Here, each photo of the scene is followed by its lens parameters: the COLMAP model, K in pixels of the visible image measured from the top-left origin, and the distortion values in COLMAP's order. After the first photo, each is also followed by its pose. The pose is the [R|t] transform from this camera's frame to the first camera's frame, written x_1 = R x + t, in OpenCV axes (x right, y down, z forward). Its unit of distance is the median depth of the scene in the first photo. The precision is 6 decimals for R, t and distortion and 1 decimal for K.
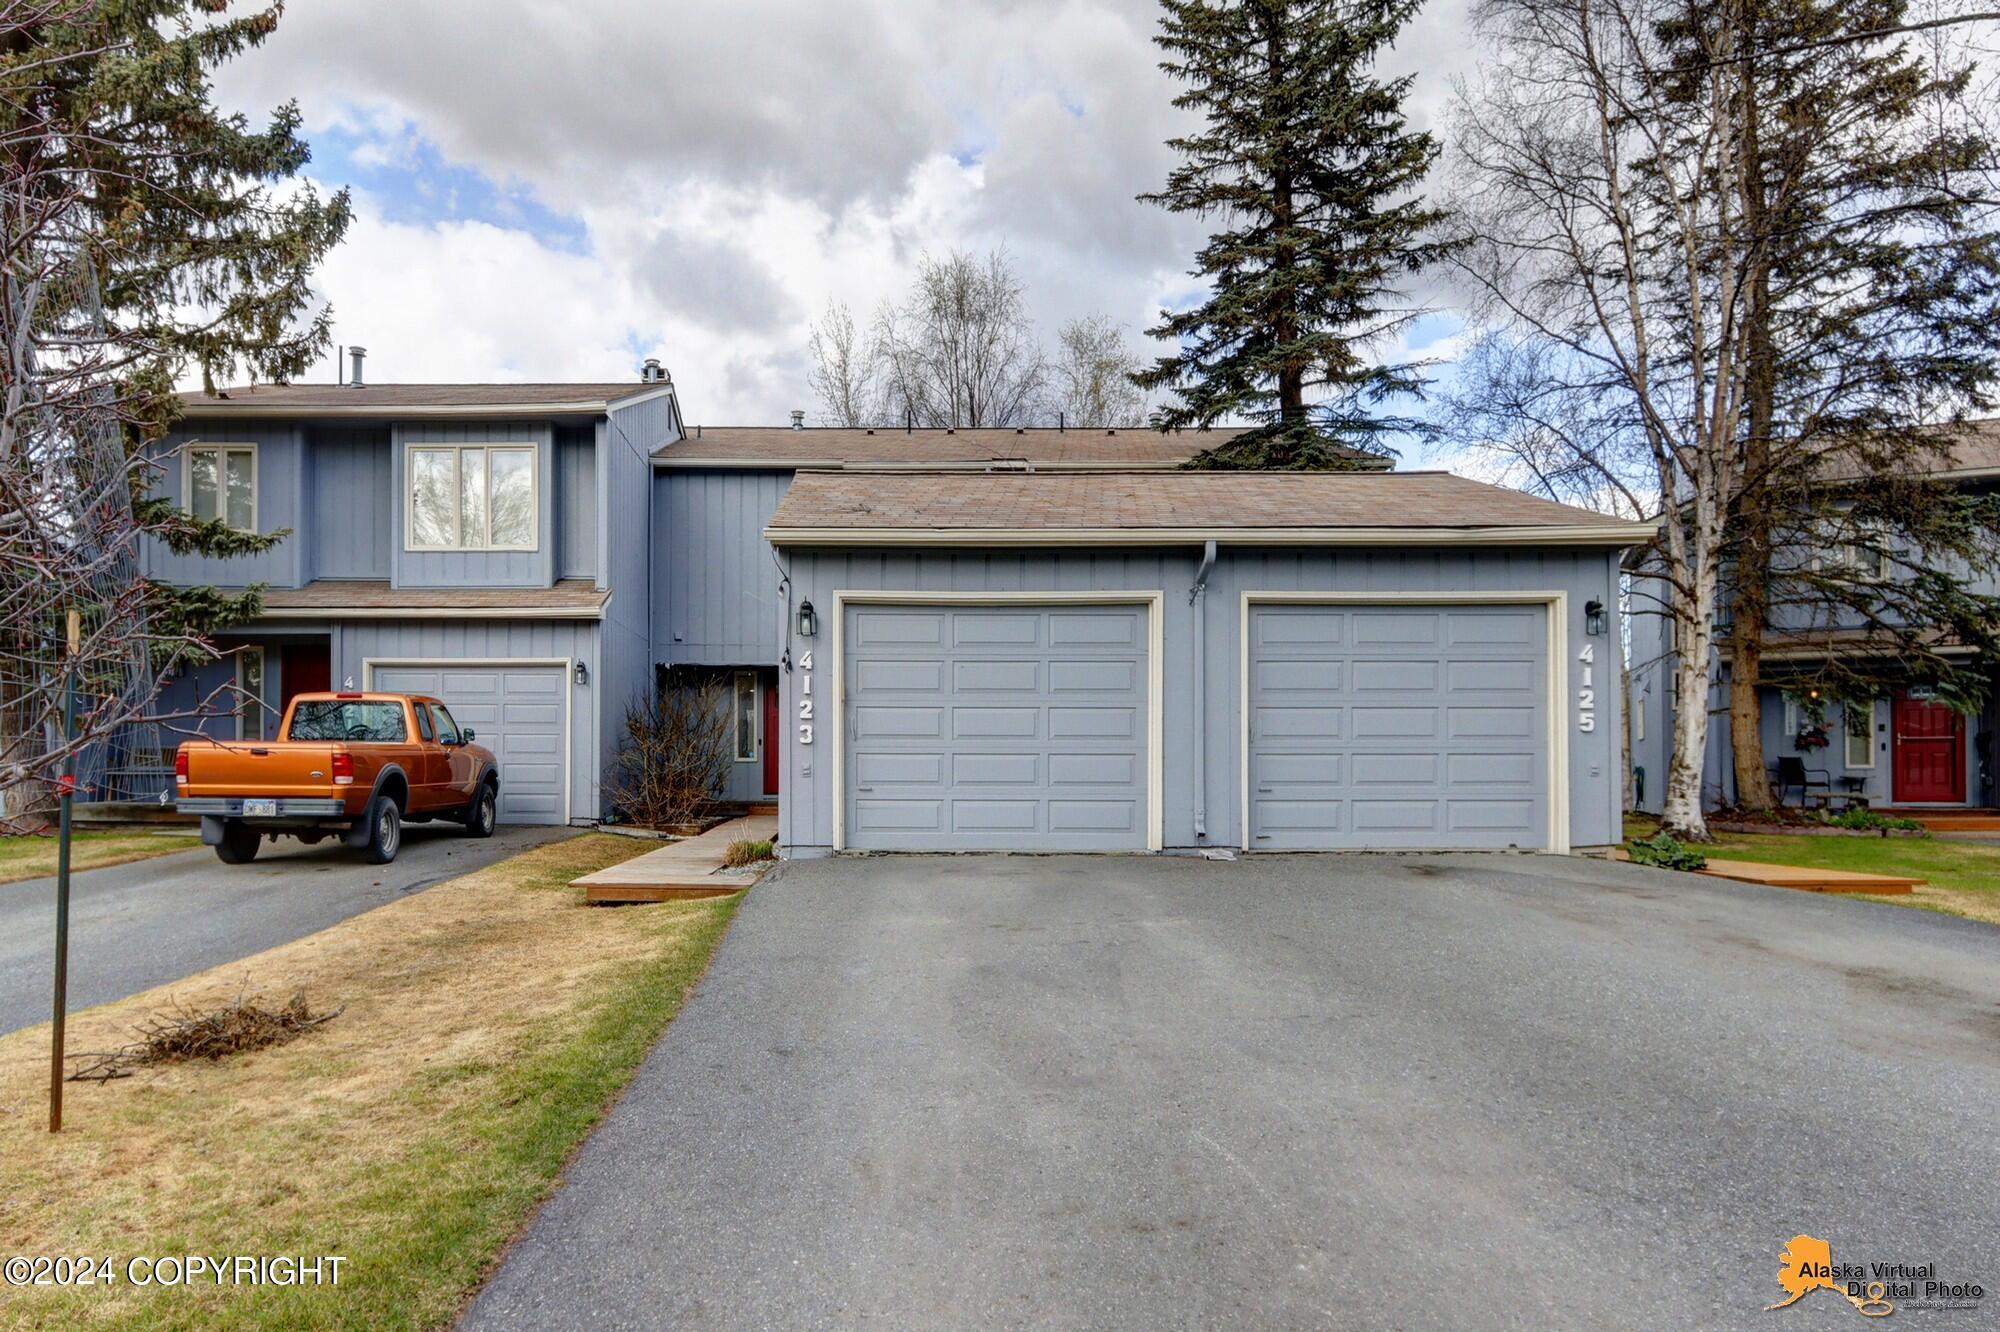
lens RADIAL K [[1235.9, 0, 998.6], [0, 1235.9, 705.6], [0, 0, 1]] dist [-0.005716, -0.000581]
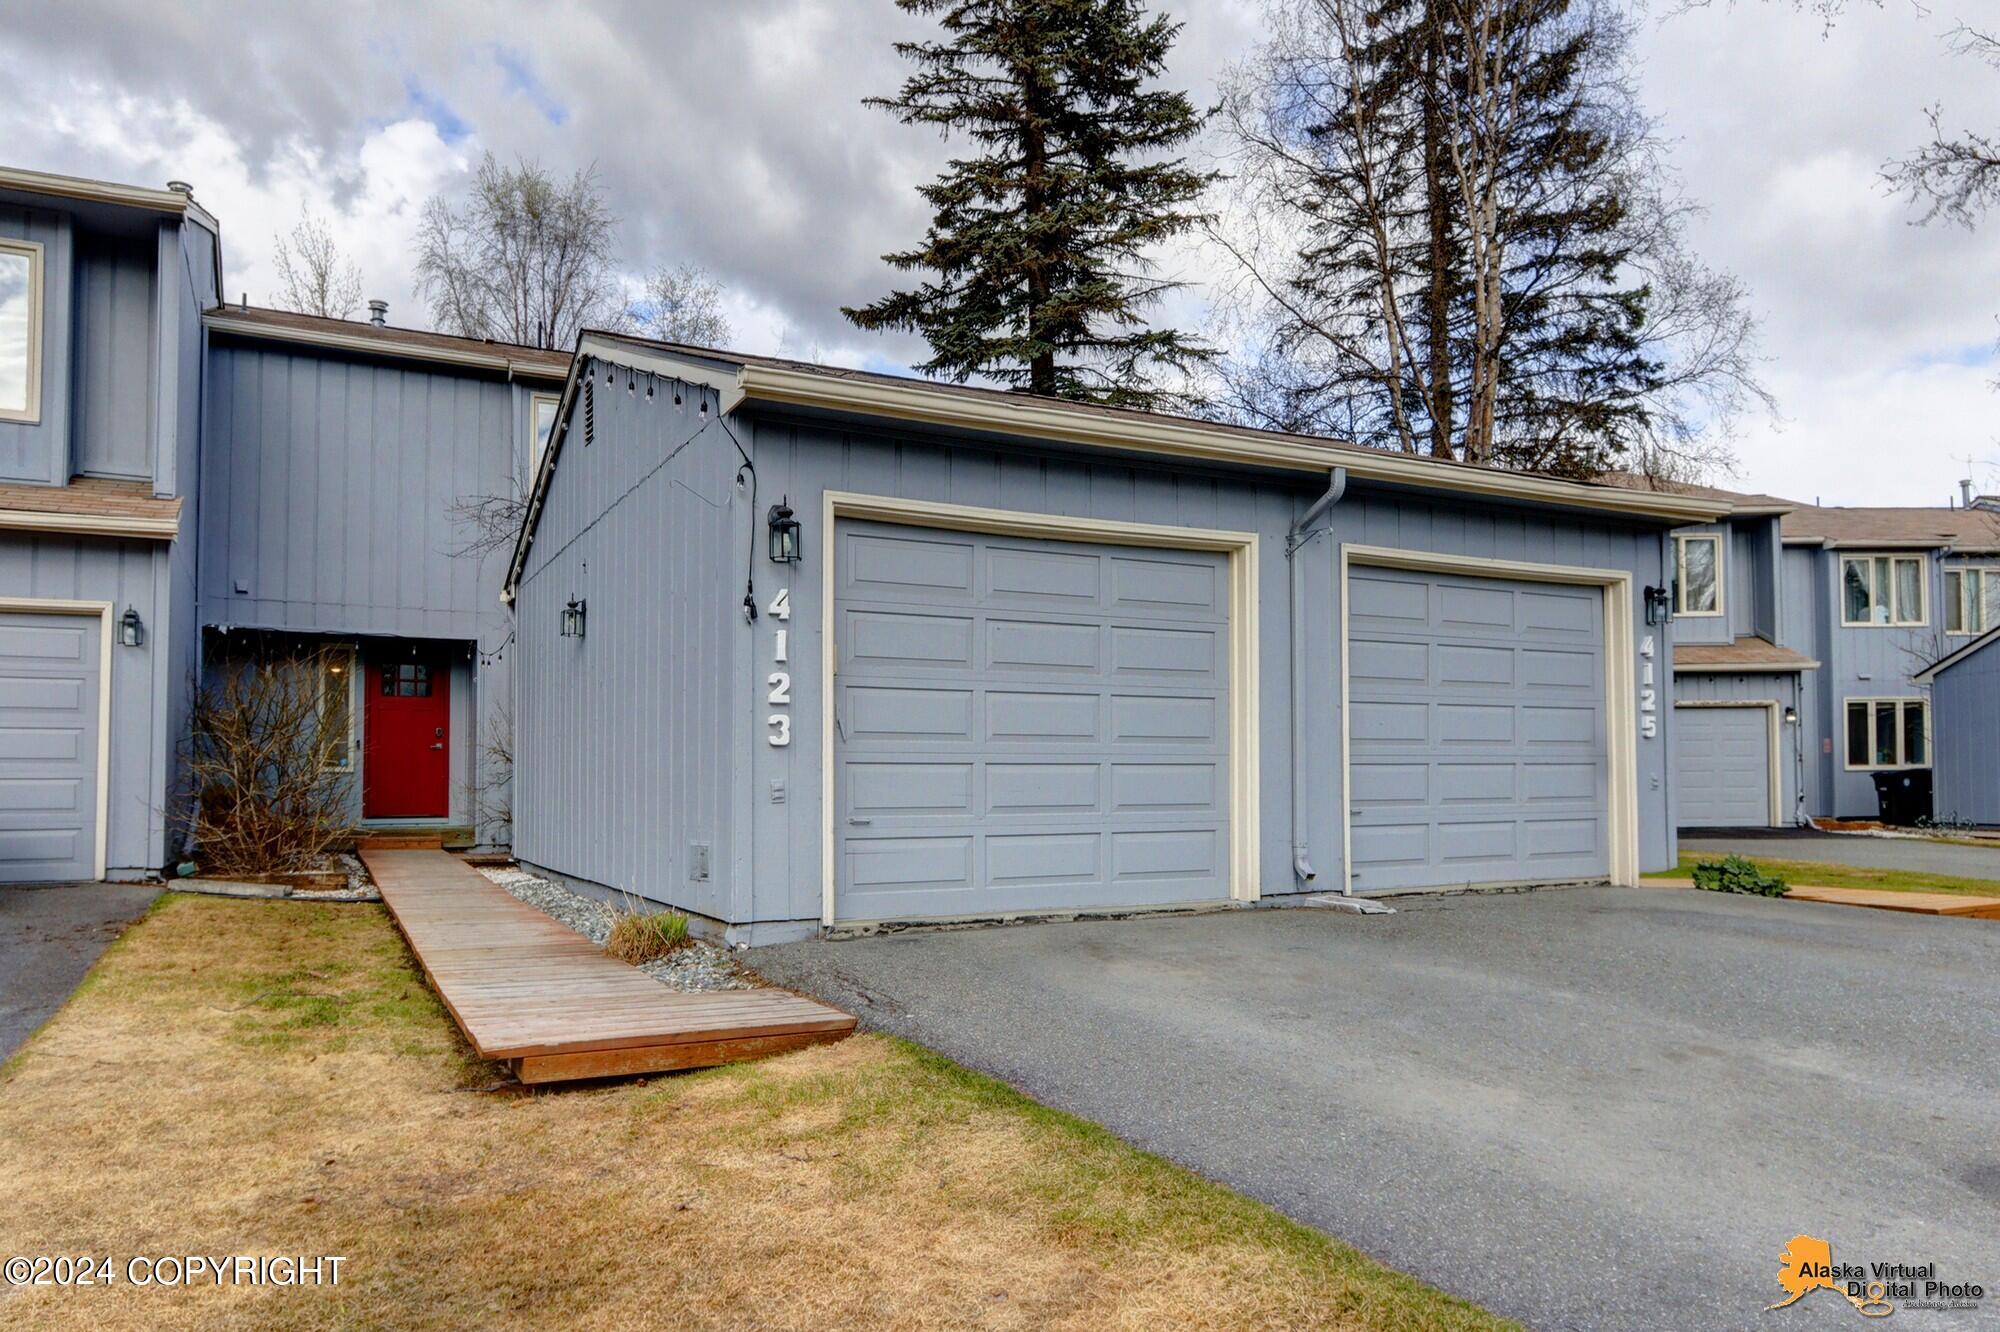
lens RADIAL K [[1235.9, 0, 998.6], [0, 1235.9, 705.6], [0, 0, 1]] dist [-0.005716, -0.000581]
pose [[0.913617, 0.018889, 0.406137, -0.198672], [-0.016684, 0.999821, -0.008970, 0.009941], [-0.406234, 0.001419, 0.913768, 0.280553]]
